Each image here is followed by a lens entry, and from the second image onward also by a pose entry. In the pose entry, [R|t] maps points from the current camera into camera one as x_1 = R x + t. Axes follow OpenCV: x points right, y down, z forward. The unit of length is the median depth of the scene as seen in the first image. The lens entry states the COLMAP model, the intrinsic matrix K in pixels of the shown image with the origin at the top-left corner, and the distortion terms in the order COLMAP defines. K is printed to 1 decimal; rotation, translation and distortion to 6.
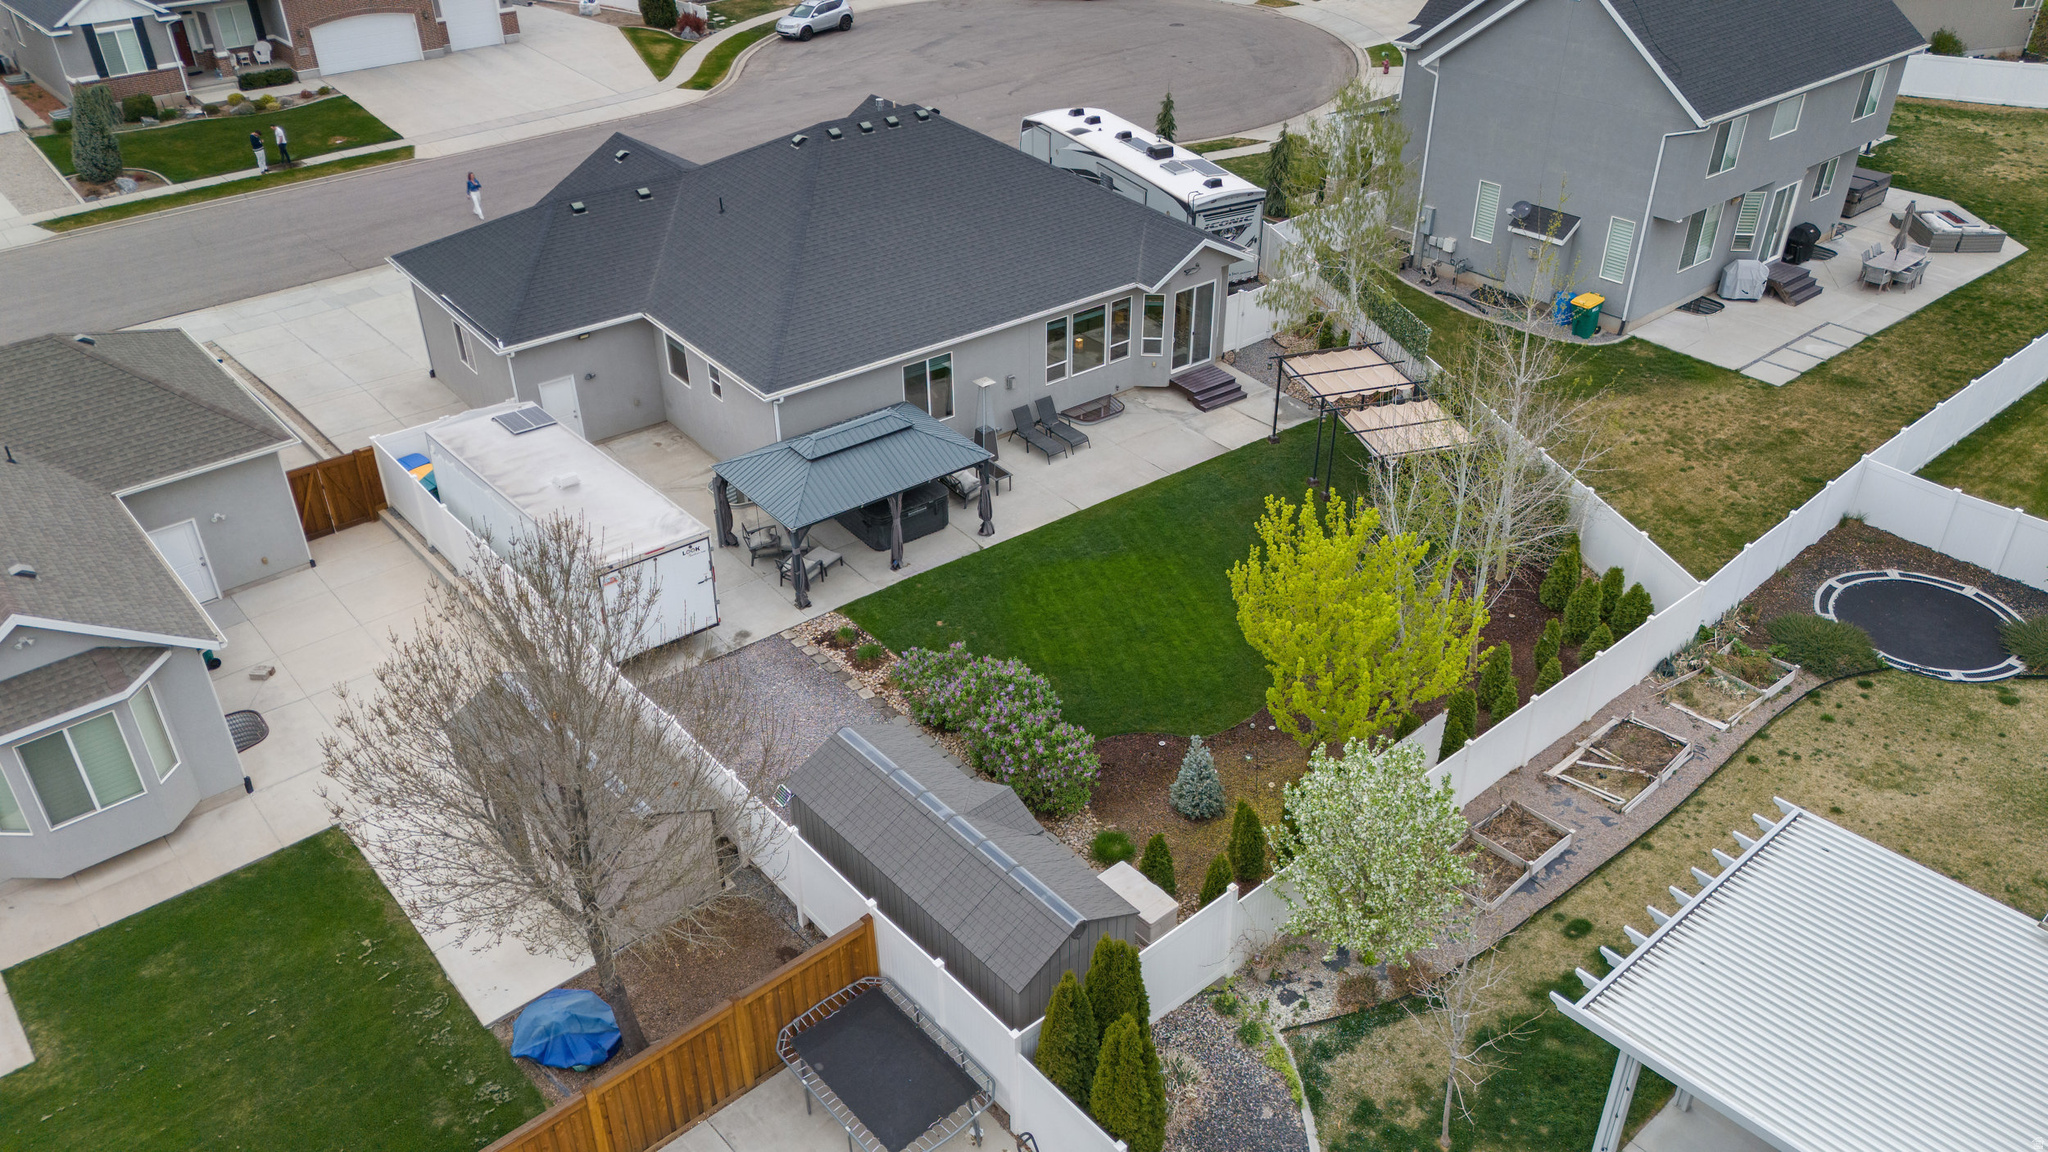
lens RADIAL K [[1497.2, 0, 1027.0], [0, 1497.2, 566.8], [0, 0, 1]] dist [0.095410, -0.099296]
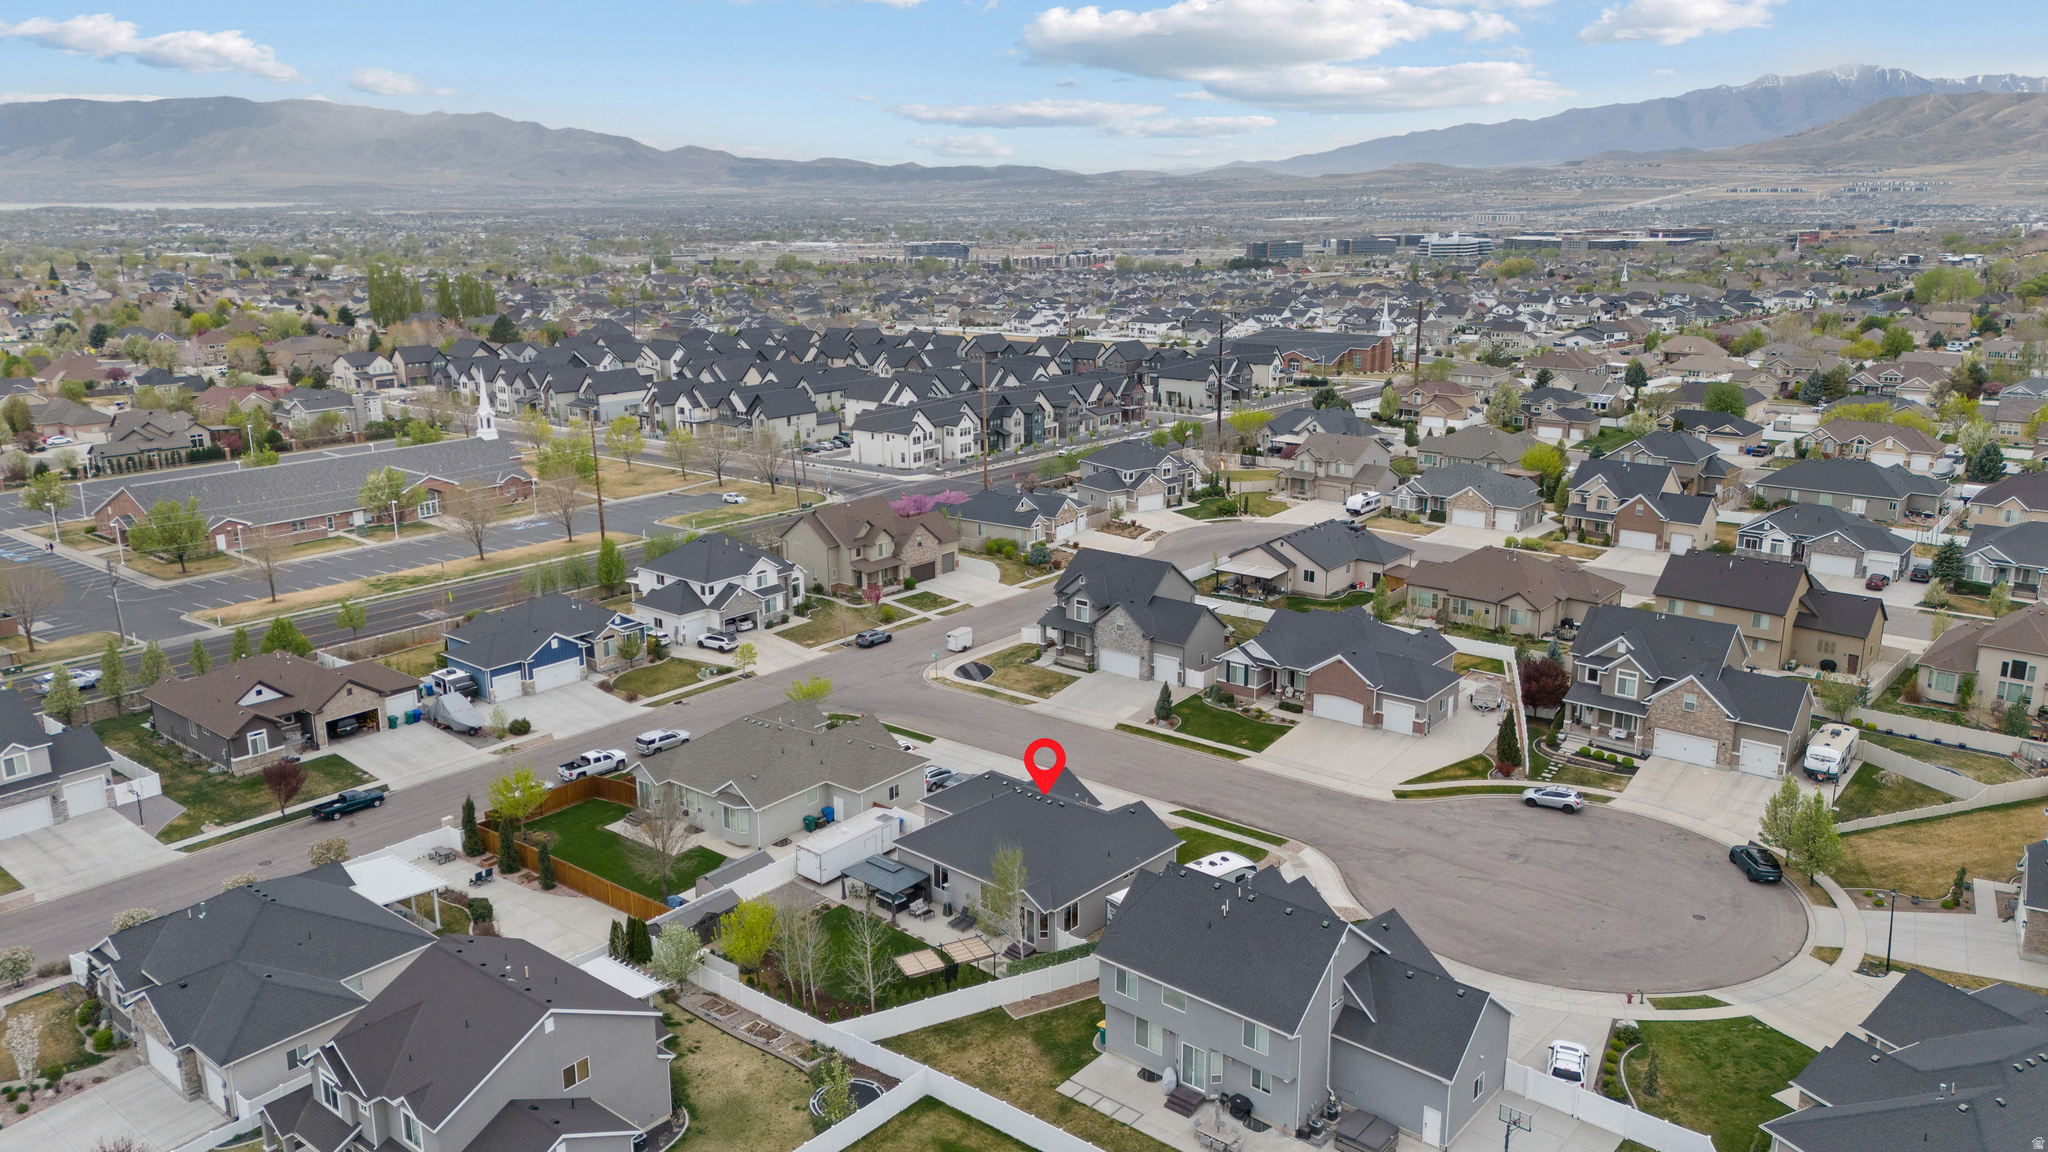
lens RADIAL K [[1497.2, 0, 1027.0], [0, 1497.2, 566.8], [0, 0, 1]] dist [0.095410, -0.099296]
pose [[0.177771, 0.252005, -0.951257, 2.273614], [-0.516232, 0.846849, 0.127872, -0.964805], [0.837796, 0.468338, 0.280639, 0.094069]]
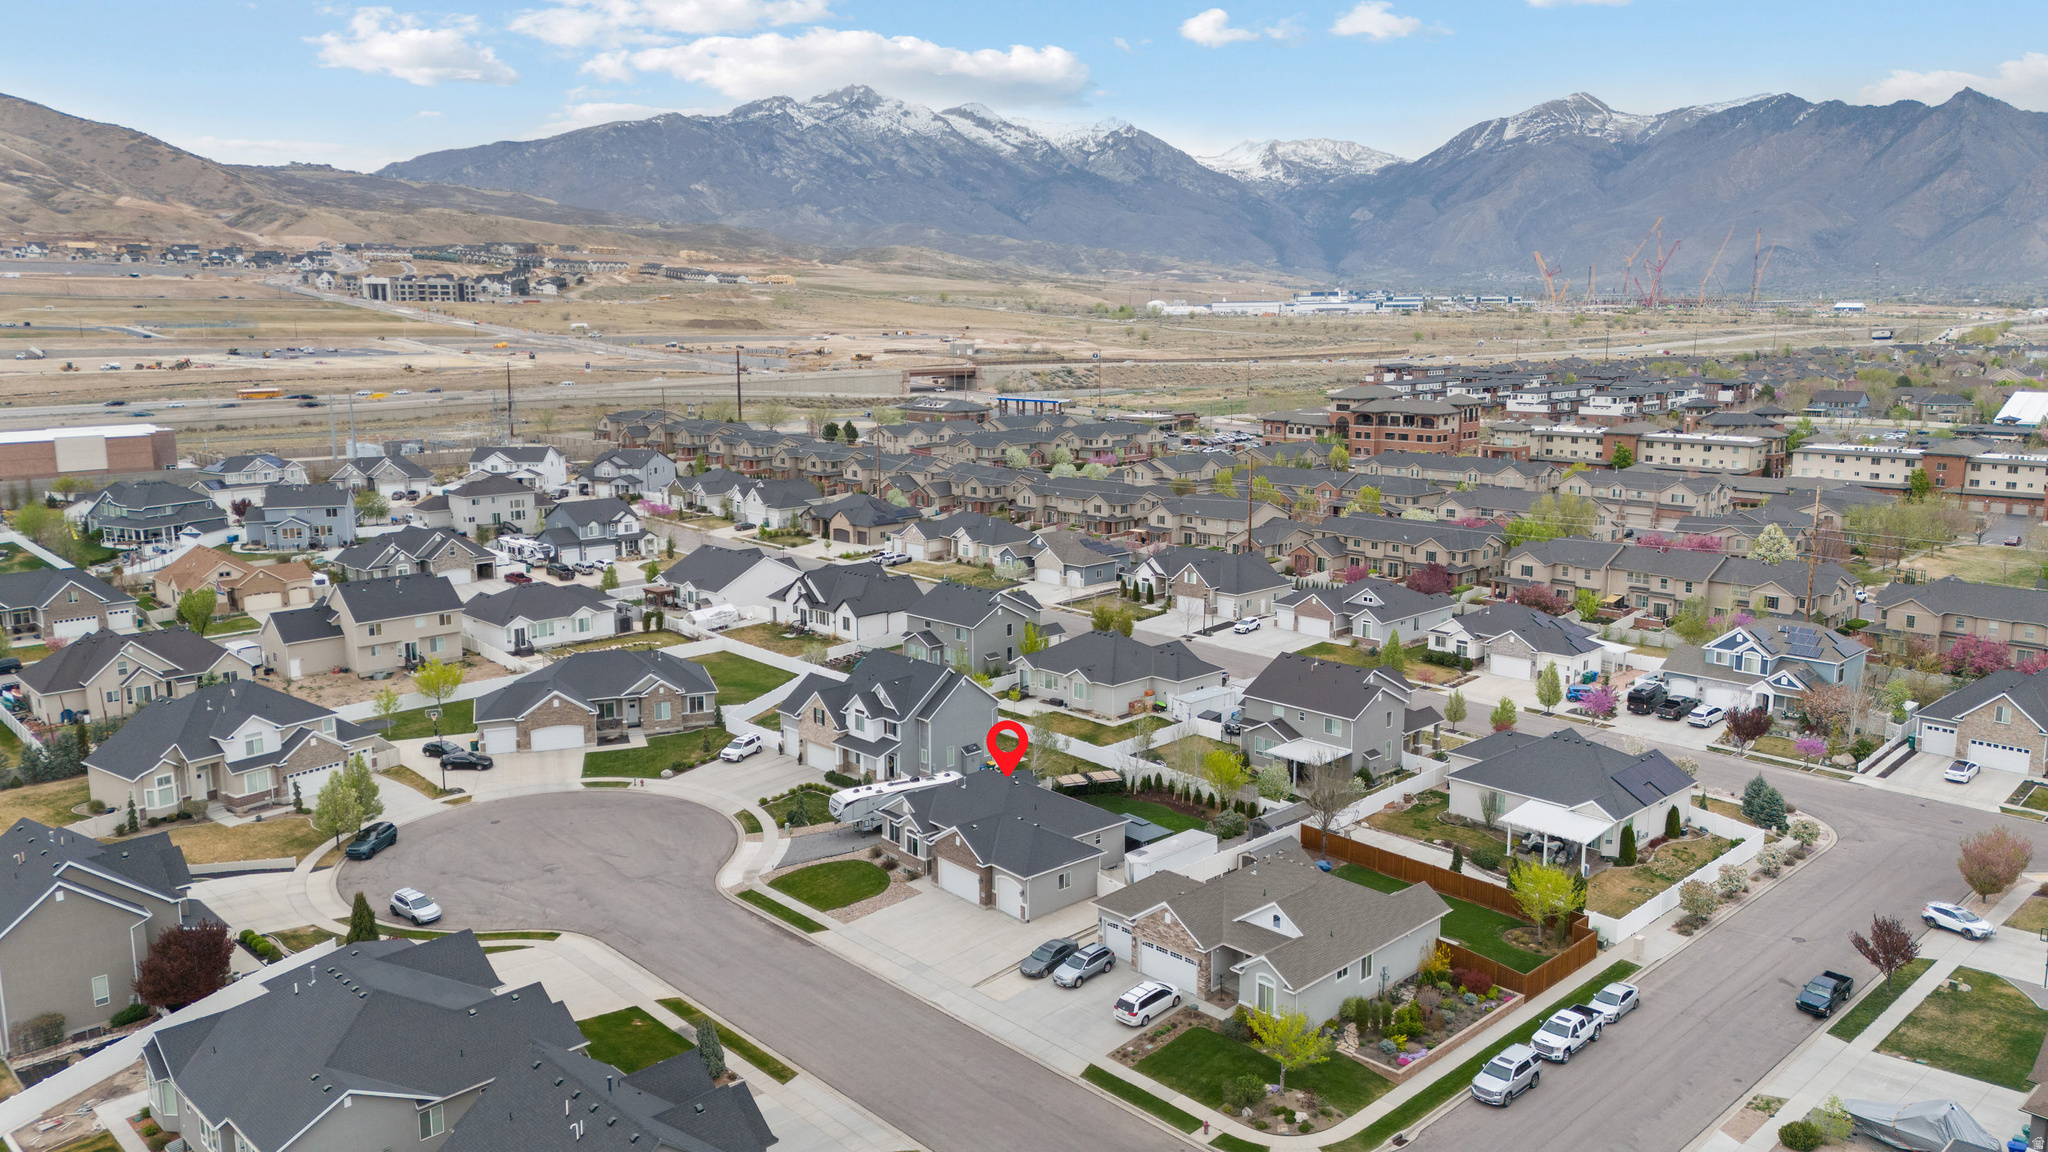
lens RADIAL K [[1497.2, 0, 1027.0], [0, 1497.2, 566.8], [0, 0, 1]] dist [0.095410, -0.099296]
pose [[-0.056478, -0.161007, 0.985336, -2.972748], [0.532922, 0.829698, 0.166122, -1.110689], [-0.844278, 0.534489, 0.038944, 0.648785]]
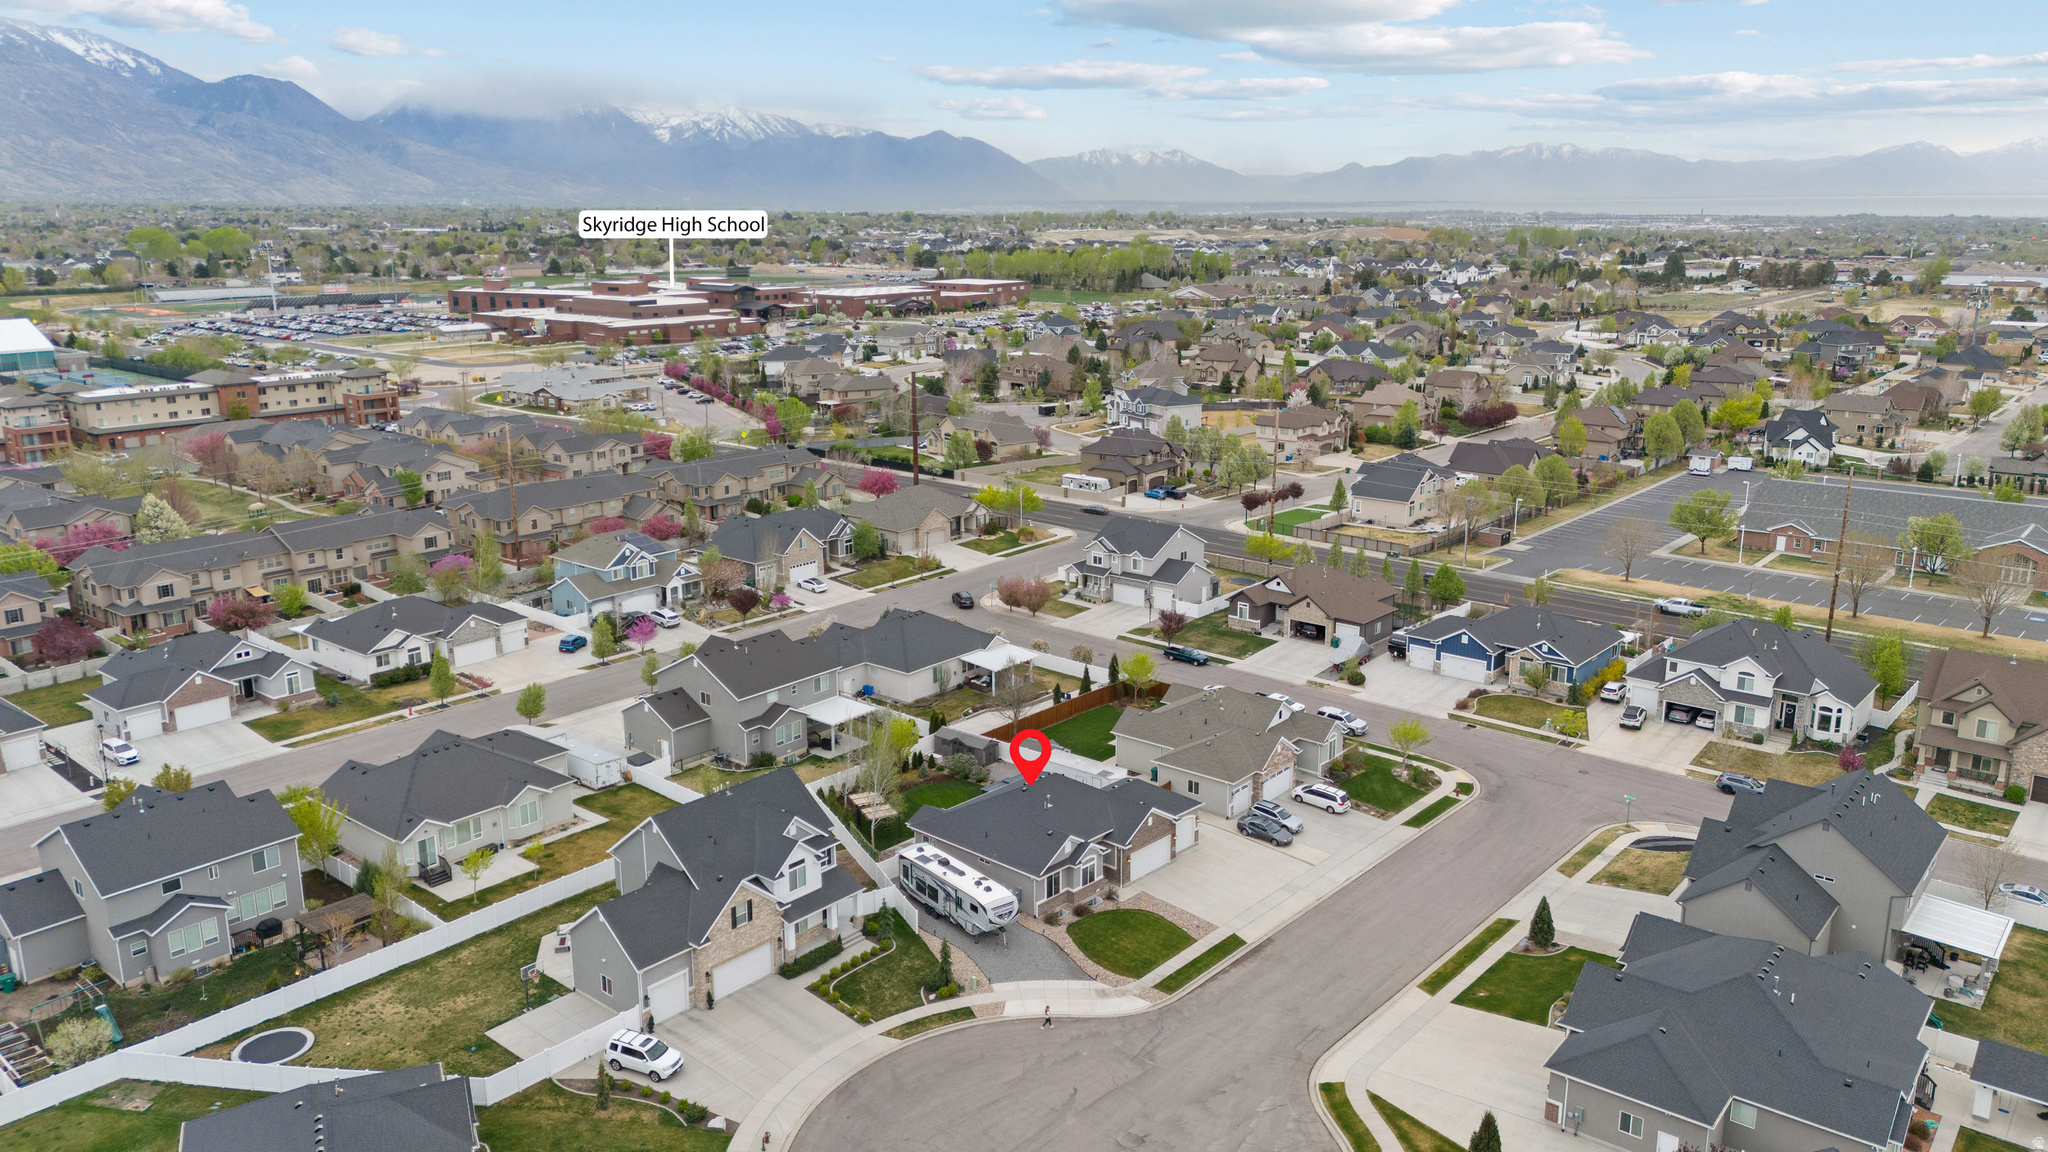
lens RADIAL K [[1497.2, 0, 1027.0], [0, 1497.2, 566.8], [0, 0, 1]] dist [0.095410, -0.099296]
pose [[-0.986042, 0.053228, -0.157761, 0.359614], [-0.075880, 0.699737, 0.710360, -2.657961], [0.148202, 0.712415, -0.685931, 2.726095]]
